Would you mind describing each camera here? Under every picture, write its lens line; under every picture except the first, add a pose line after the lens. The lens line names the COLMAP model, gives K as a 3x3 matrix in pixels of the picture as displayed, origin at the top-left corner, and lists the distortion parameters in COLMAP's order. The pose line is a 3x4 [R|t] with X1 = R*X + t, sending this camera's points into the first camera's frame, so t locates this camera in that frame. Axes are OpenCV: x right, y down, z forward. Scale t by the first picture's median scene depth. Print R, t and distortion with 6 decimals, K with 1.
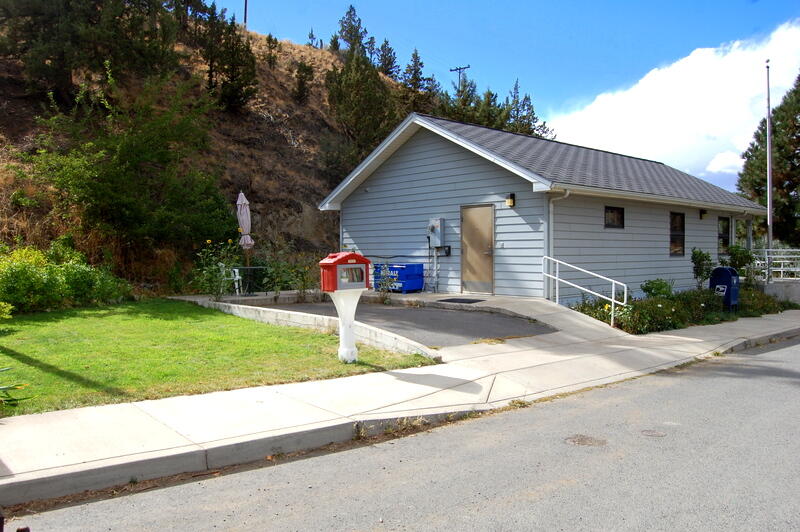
lens RADIAL K [[633.6, 0, 400.0], [0, 633.6, 266.0], [0, 0, 1]] dist [-0.072980, 0.005448]
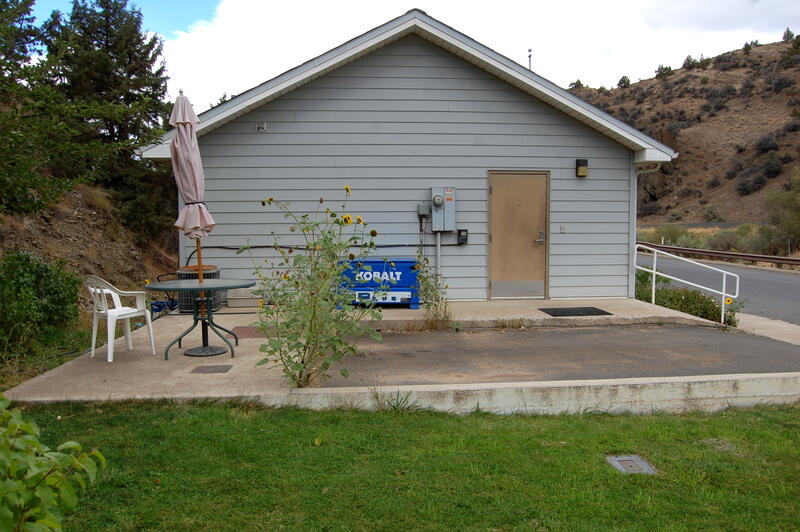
lens RADIAL K [[633.6, 0, 400.0], [0, 633.6, 266.0], [0, 0, 1]] dist [-0.072980, 0.005448]
pose [[0.581053, -0.046645, 0.812528, -0.497933], [0.017922, 0.998848, 0.044525, -0.024395], [-0.813669, -0.011310, 0.581219, 0.680075]]
